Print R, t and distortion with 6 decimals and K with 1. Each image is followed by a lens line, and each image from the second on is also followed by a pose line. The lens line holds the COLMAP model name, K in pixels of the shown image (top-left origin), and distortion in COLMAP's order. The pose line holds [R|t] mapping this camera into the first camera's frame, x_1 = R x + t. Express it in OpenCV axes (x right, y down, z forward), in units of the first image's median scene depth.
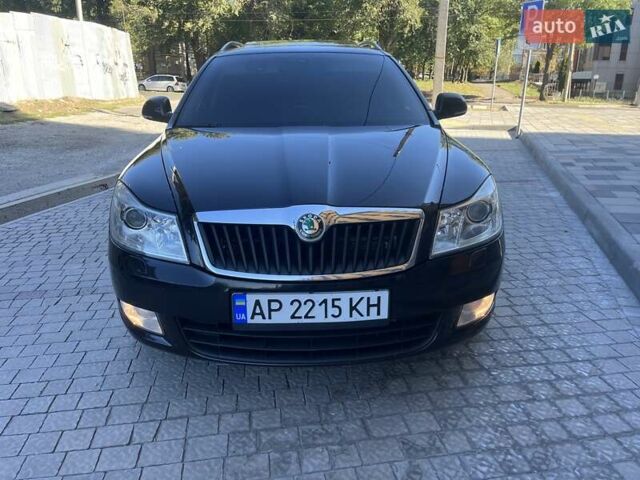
lens RADIAL K [[484.5, 0, 314.9], [0, 484.5, 241.9], [0, 0, 1]] dist [0.078741, -0.097237]
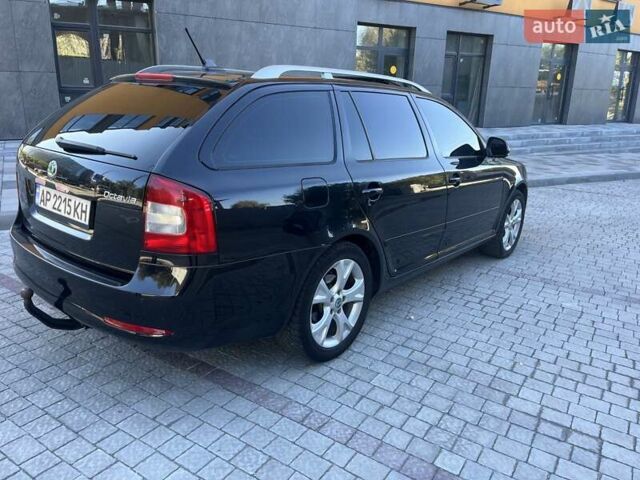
lens RADIAL K [[484.5, 0, 316.4], [0, 484.5, 237.1], [0, 0, 1]] dist [0.078741, -0.097237]
pose [[-0.747079, -0.205634, 0.632130, -1.363068], [0.169513, 0.860575, 0.480287, -1.258252], [-0.642758, 0.465966, -0.608060, 3.629730]]
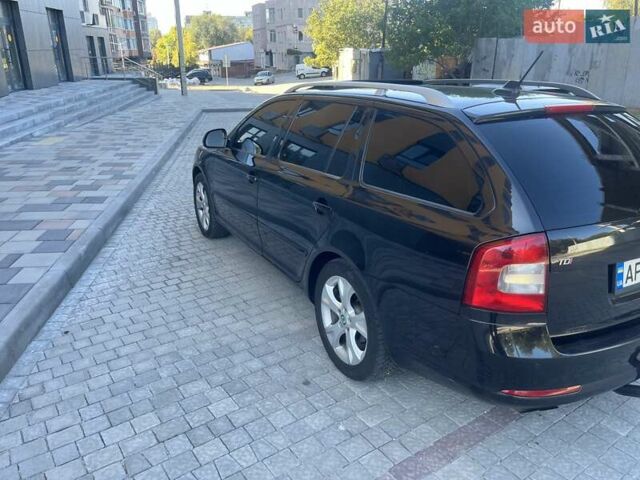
lens RADIAL K [[484.5, 0, 315.6], [0, 484.5, 243.7], [0, 0, 1]] dist [0.078741, -0.097237]
pose [[-0.897113, 0.159454, -0.412022, 1.038932], [-0.129797, 0.796317, 0.590790, -1.440722], [0.422304, 0.583485, -0.693689, 3.670203]]
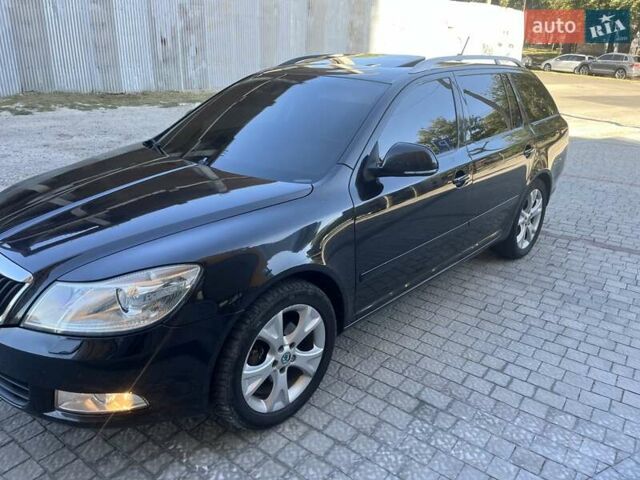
lens RADIAL K [[484.5, 0, 314.1], [0, 484.5, 239.5], [0, 0, 1]] dist [0.078741, -0.097237]
pose [[0.700054, 0.276885, -0.658225, 1.182149], [-0.249694, 0.958494, 0.137633, -0.390809], [0.669012, 0.068004, 0.740134, 0.620587]]
